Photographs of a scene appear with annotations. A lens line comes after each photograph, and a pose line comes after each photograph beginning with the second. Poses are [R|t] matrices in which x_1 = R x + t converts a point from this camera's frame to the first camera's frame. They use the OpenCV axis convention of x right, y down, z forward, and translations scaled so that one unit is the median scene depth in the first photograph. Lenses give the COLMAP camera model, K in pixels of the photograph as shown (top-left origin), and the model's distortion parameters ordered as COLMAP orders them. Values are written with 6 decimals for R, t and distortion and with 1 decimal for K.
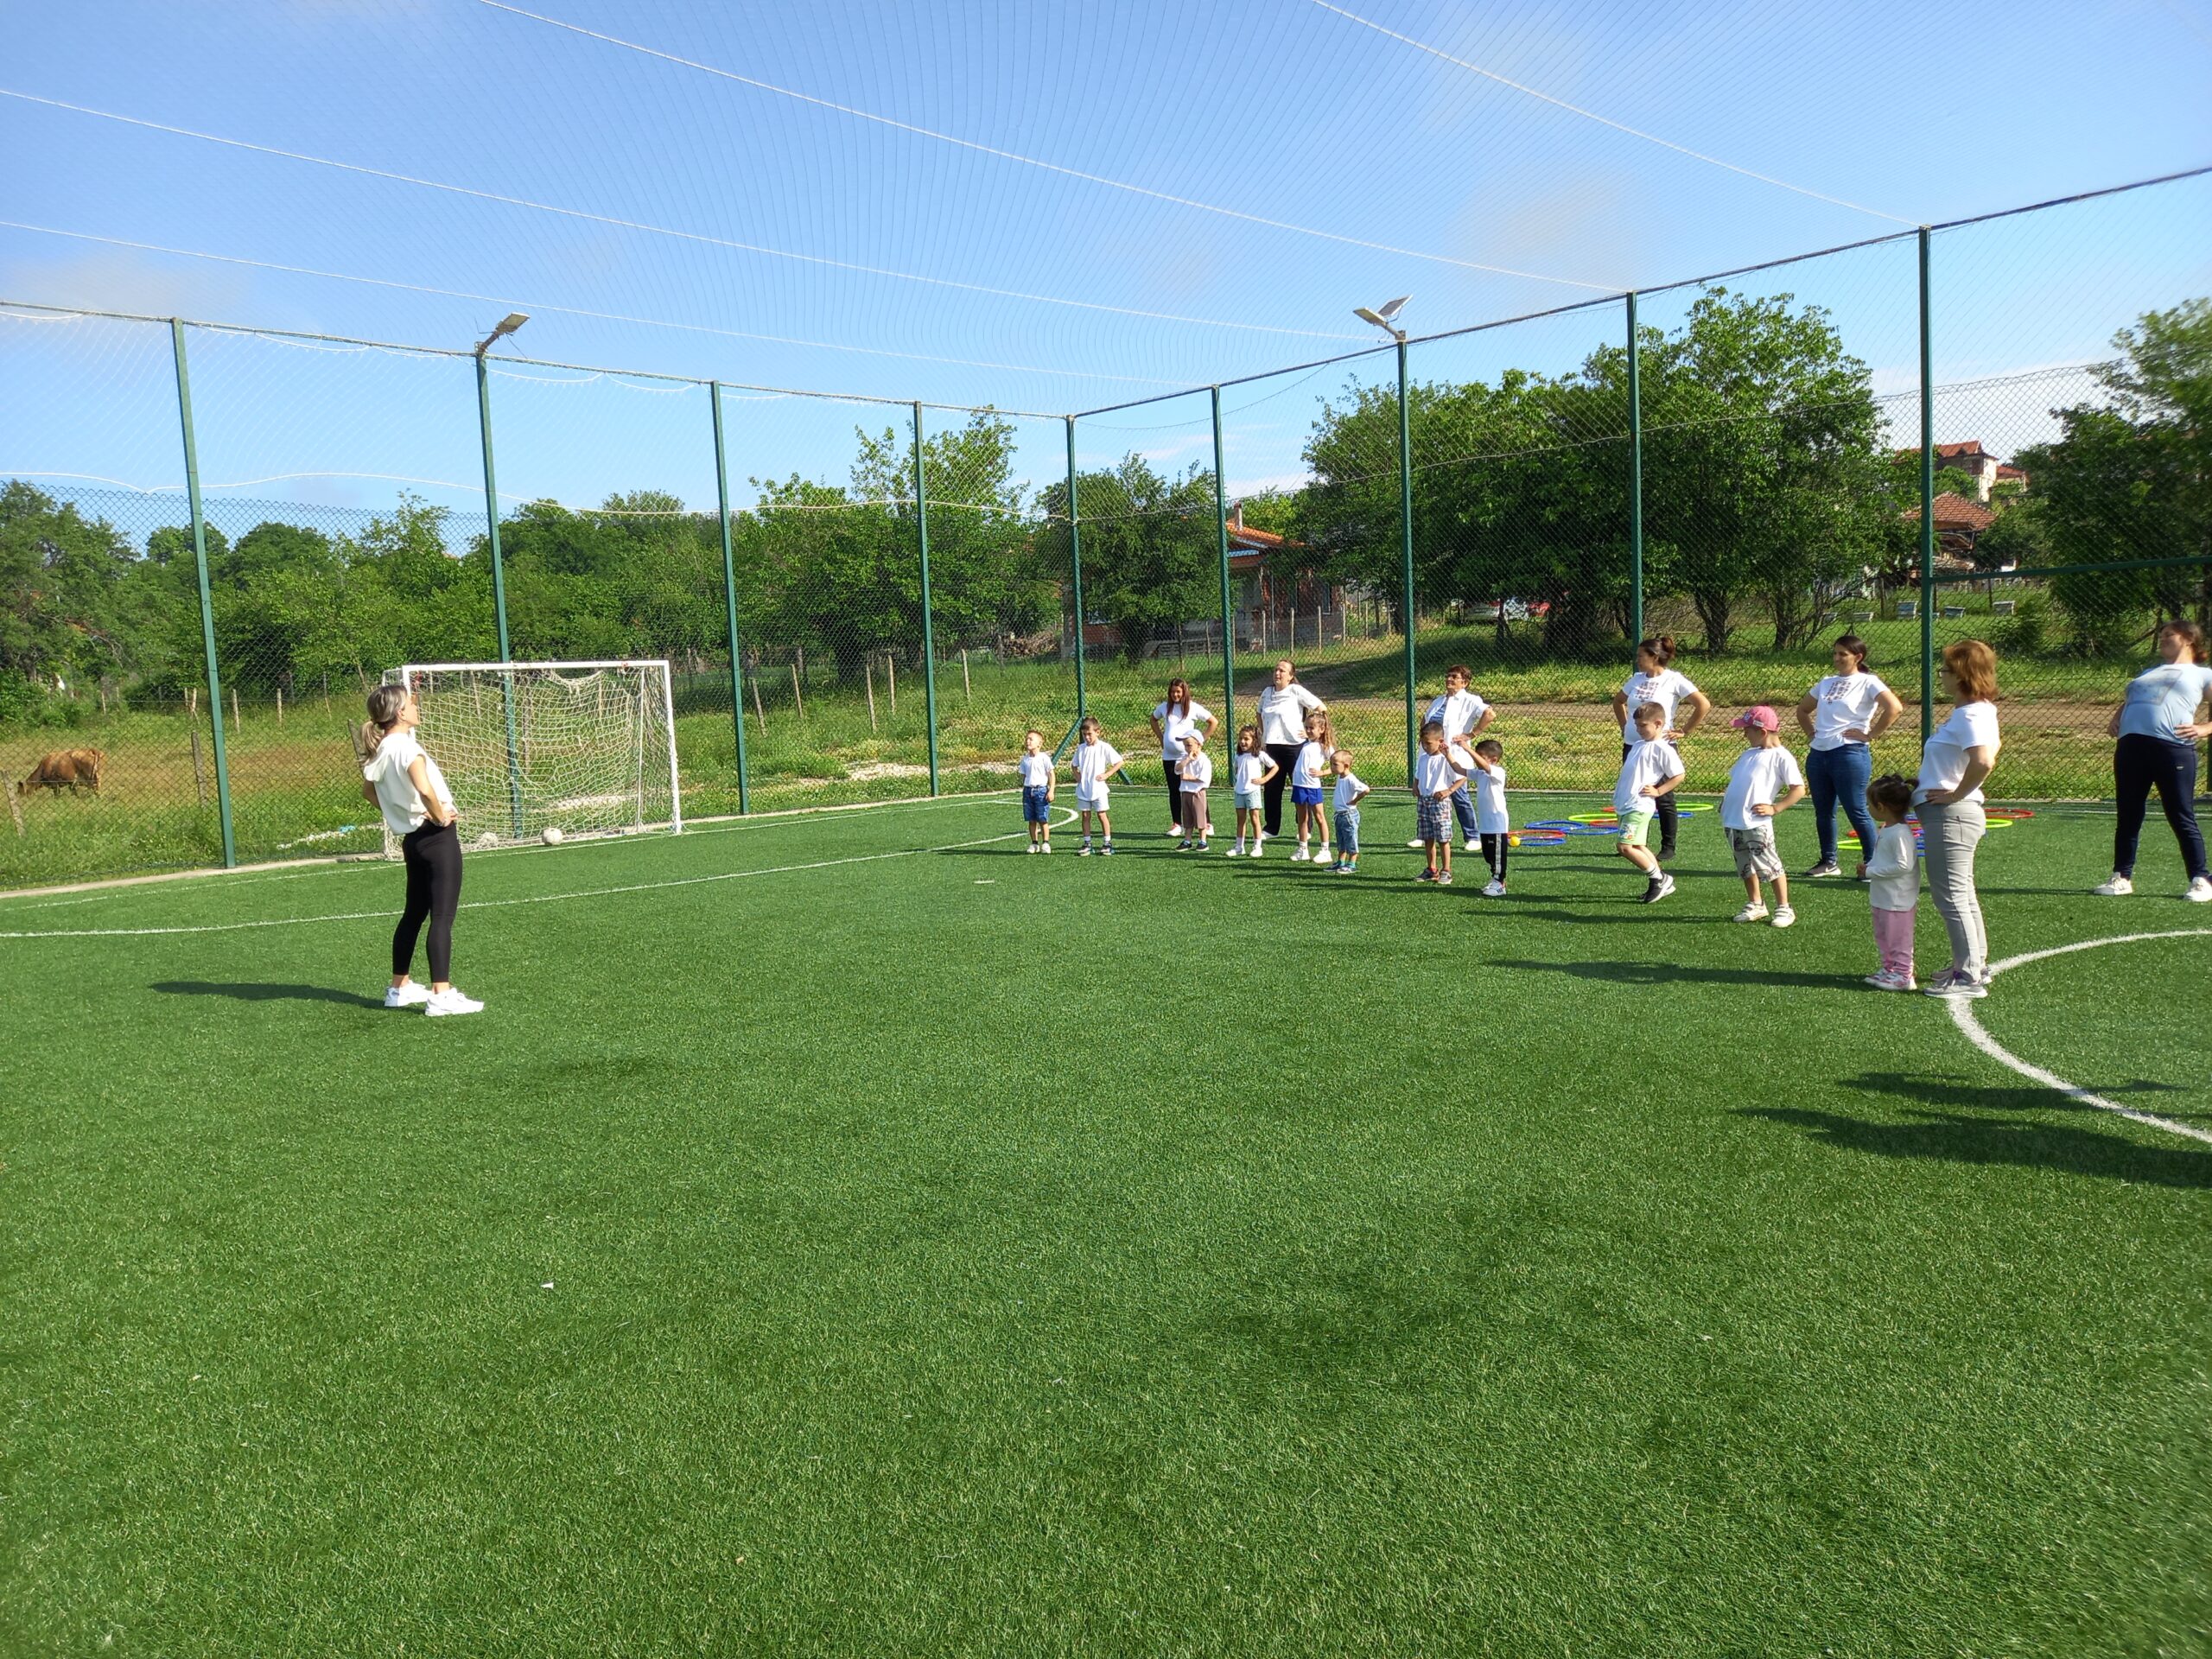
lens RADIAL K [[1585.7, 0, 1090.4], [0, 1585.7, 824.7], [0, 0, 1]] dist [0.054735, -0.065002]
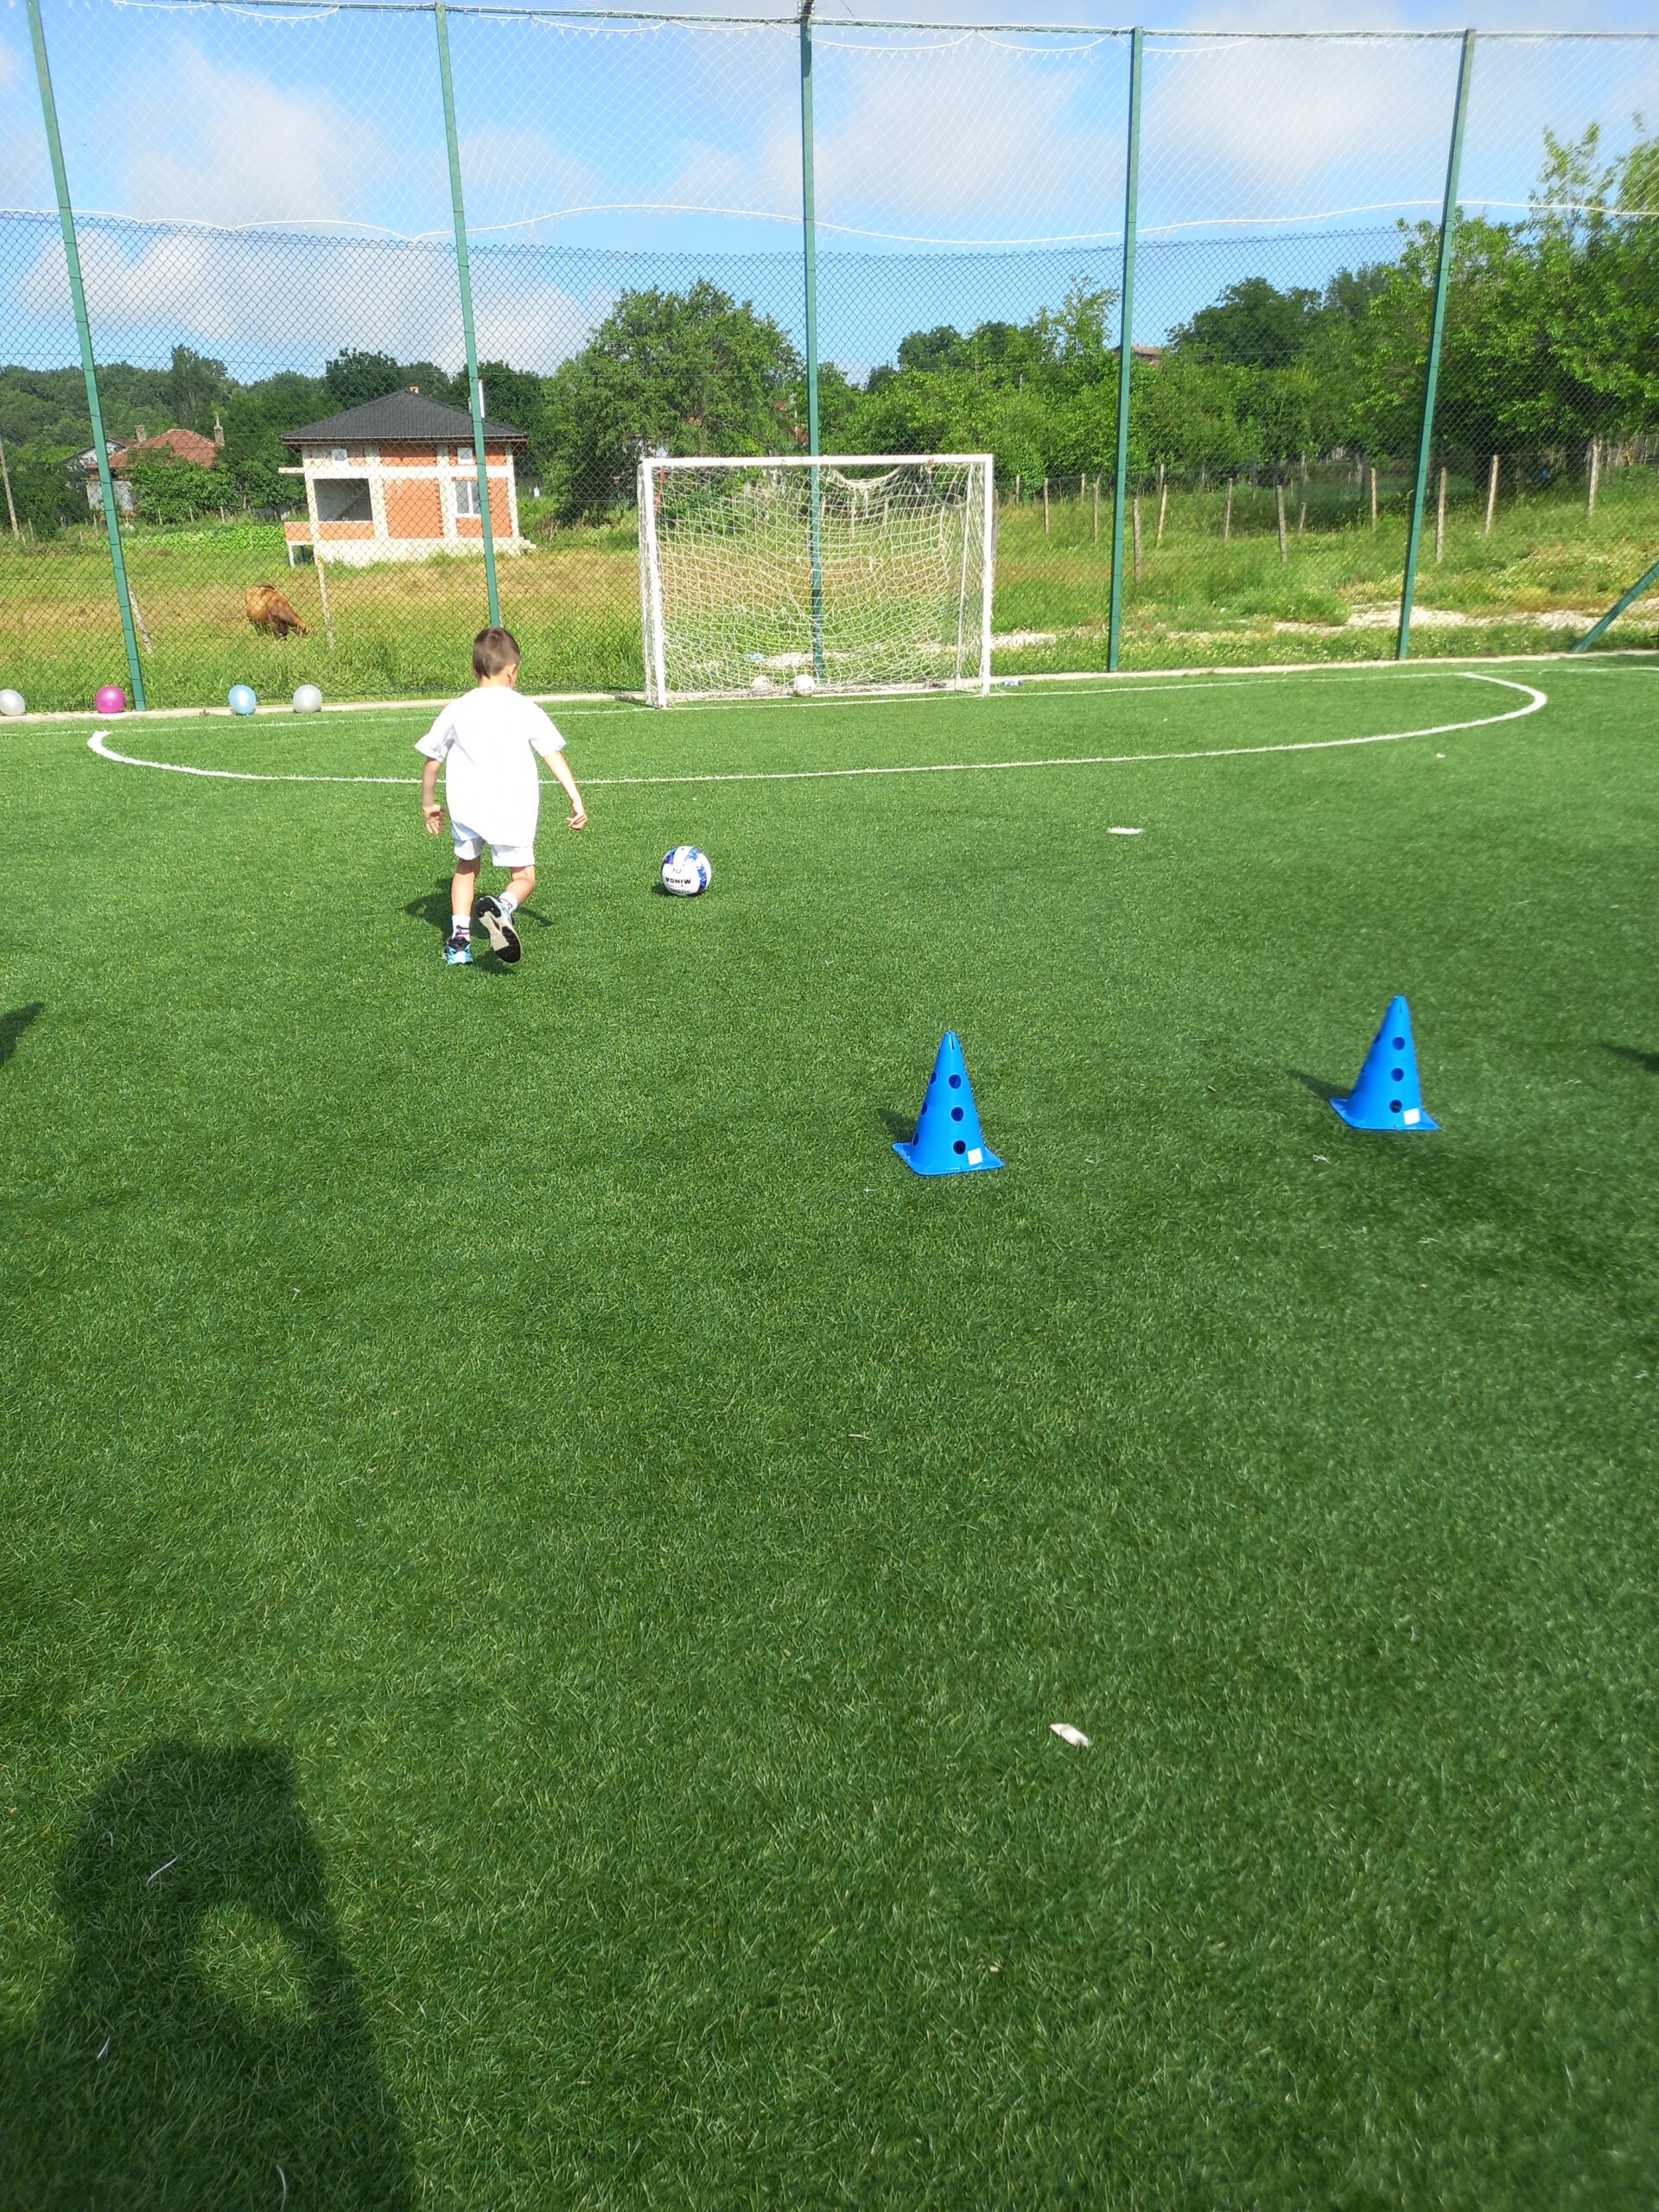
lens RADIAL K [[1593.1, 0, 837.7], [0, 1593.1, 1118.4], [0, 0, 1]] dist [0.004738, 0.000063]
pose [[0.839371, 0.208853, -0.501834, 0.046632], [-0.060381, 0.953349, 0.295771, -0.009232], [0.540195, -0.217961, 0.812824, 0.113427]]
